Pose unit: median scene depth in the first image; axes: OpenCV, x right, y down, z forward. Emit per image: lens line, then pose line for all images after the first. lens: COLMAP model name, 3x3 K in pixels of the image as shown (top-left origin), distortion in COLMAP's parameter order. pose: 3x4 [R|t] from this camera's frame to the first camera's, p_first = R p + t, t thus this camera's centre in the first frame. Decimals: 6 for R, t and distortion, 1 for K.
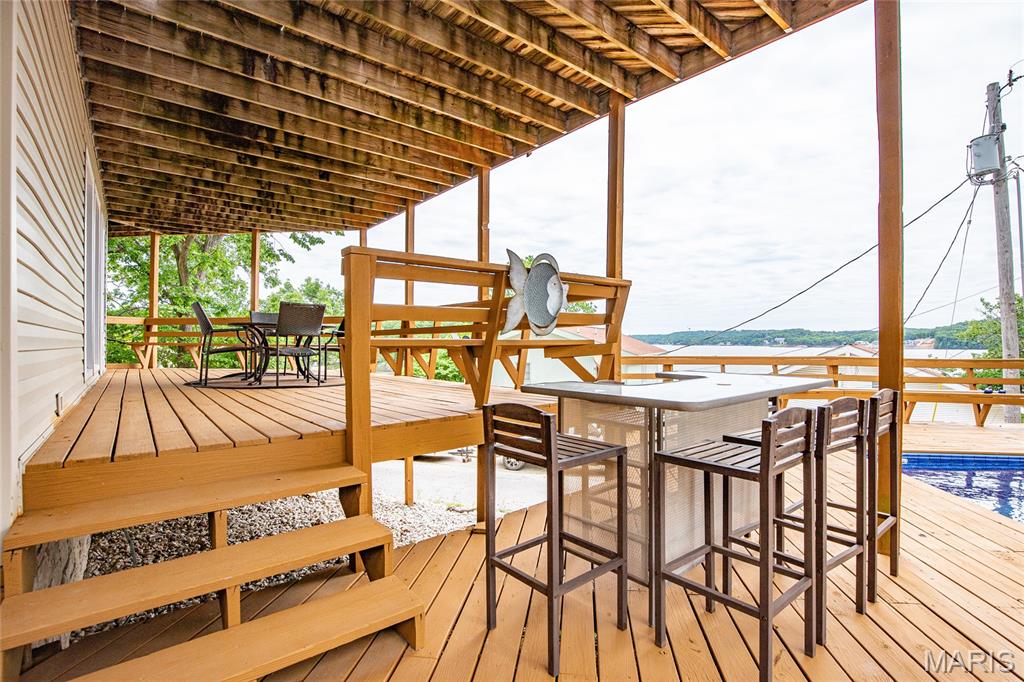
lens RADIAL K [[470.1, 0, 510.0], [0, 470.1, 339.9], [0, 0, 1]] dist [0.003044, 0.004511]
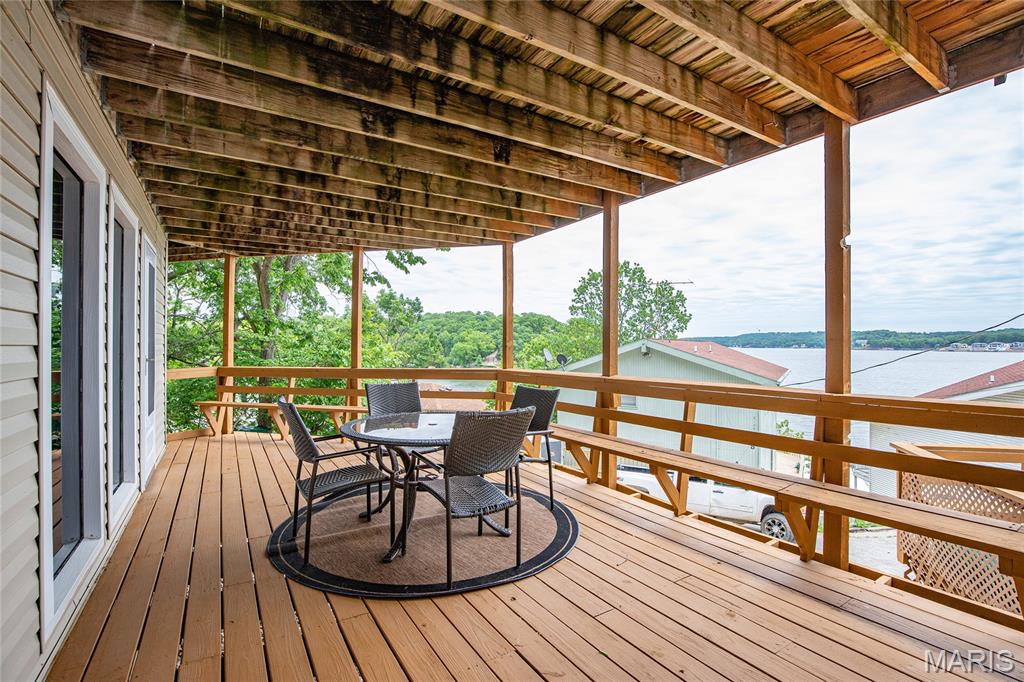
lens RADIAL K [[470.1, 0, 516.6], [0, 470.1, 344.2], [0, 0, 1]] dist [0.003044, 0.004511]
pose [[0.993361, -0.000897, -0.115037, -0.264690], [0.000986, 0.999999, 0.000711, -0.105751], [0.115037, -0.000820, 0.993361, 0.383854]]
